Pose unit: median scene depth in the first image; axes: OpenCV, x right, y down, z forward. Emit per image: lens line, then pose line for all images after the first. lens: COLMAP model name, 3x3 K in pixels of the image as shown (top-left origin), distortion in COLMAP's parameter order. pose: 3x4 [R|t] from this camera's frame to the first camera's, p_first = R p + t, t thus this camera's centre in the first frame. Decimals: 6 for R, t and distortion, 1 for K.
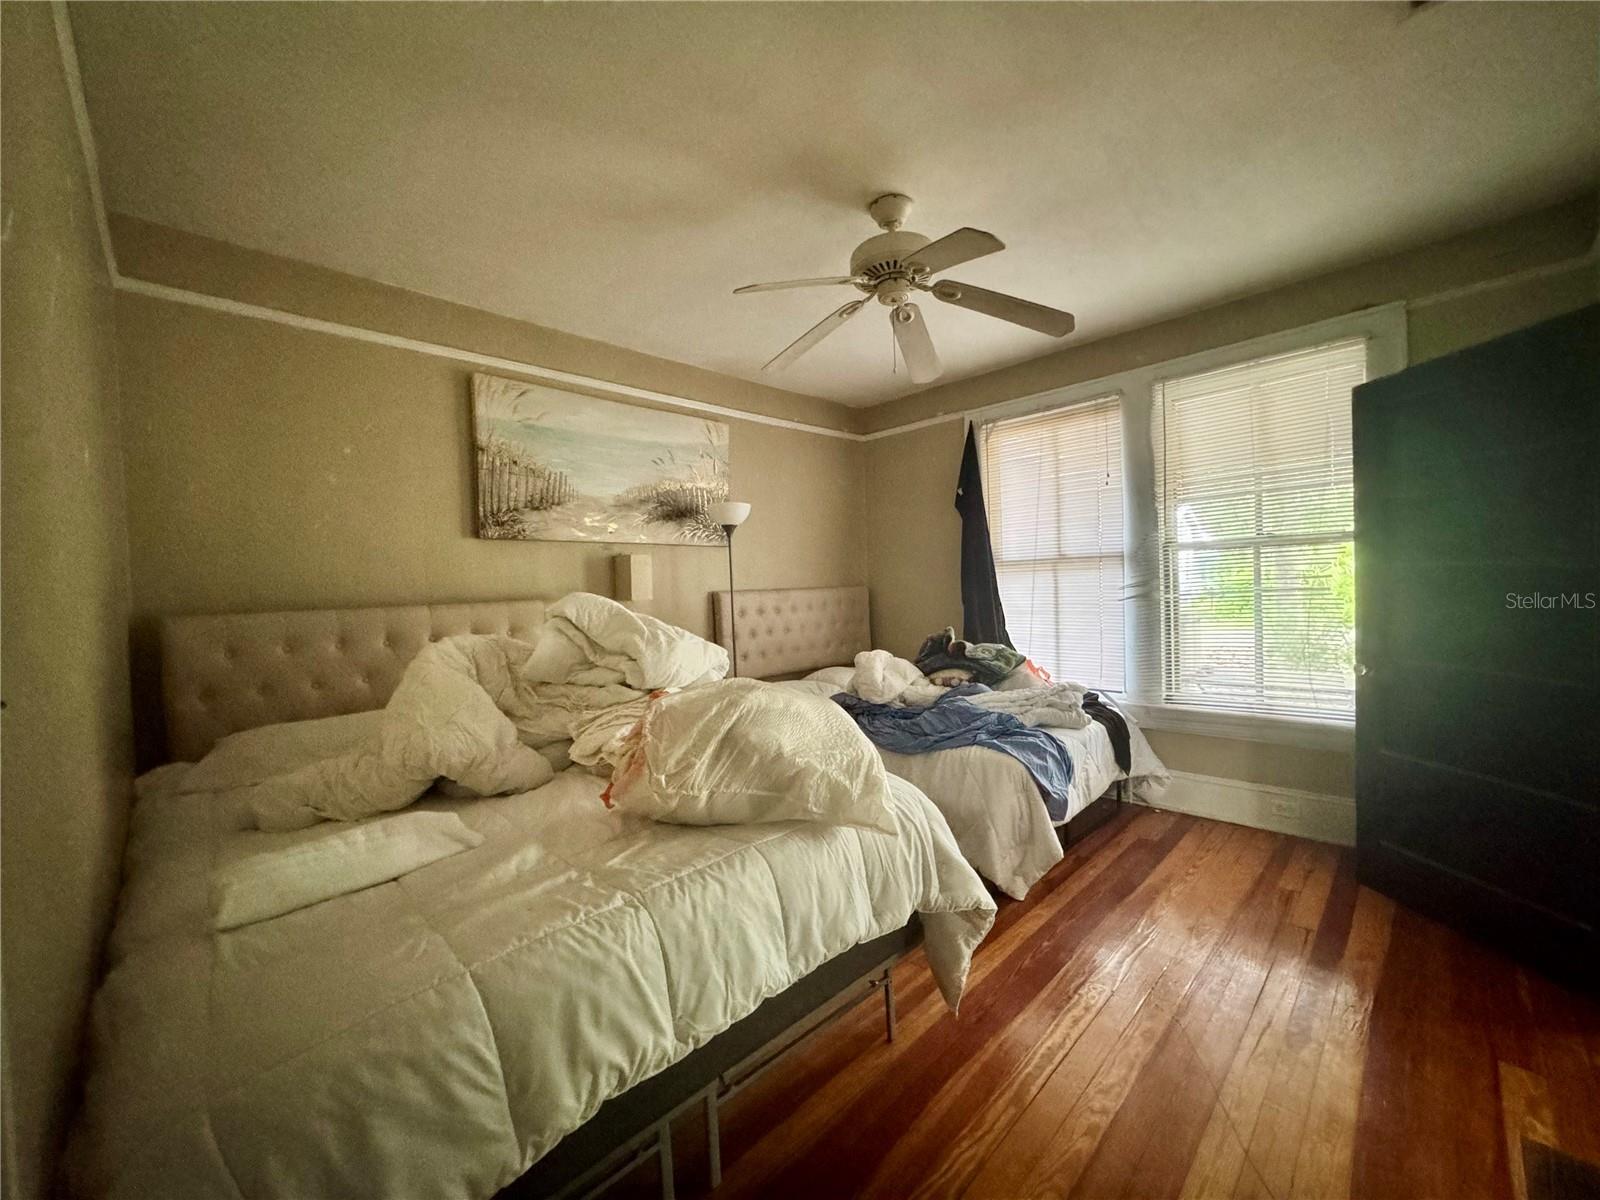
lens RADIAL K [[635.8, 0, 800.0], [0, 635.8, 600.0], [0, 0, 1]] dist [-0.007859, -0.000130]
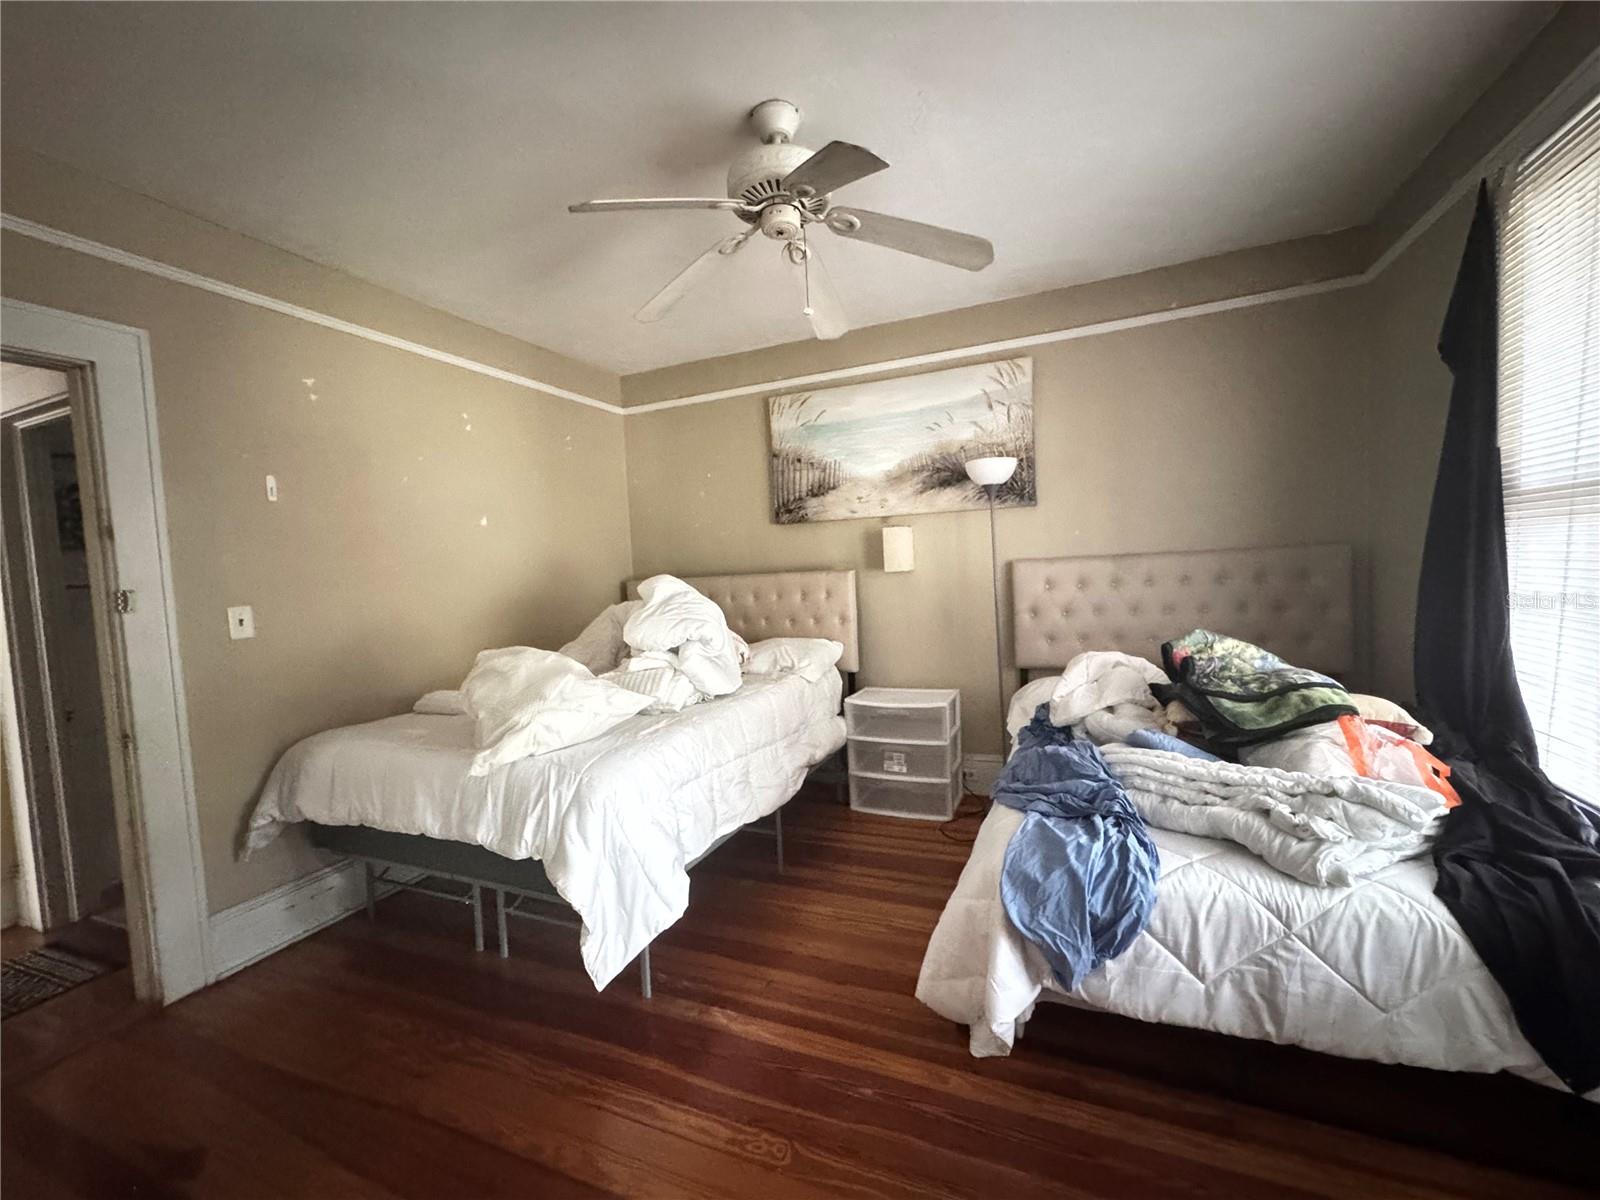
lens RADIAL K [[635.8, 0, 800.0], [0, 635.8, 600.0], [0, 0, 1]] dist [-0.007859, -0.000130]
pose [[0.384146, 0.066145, -0.920900, 0.687330], [0.018685, 0.996669, 0.079382, -0.040157], [0.923083, -0.047701, 0.381631, 0.487787]]
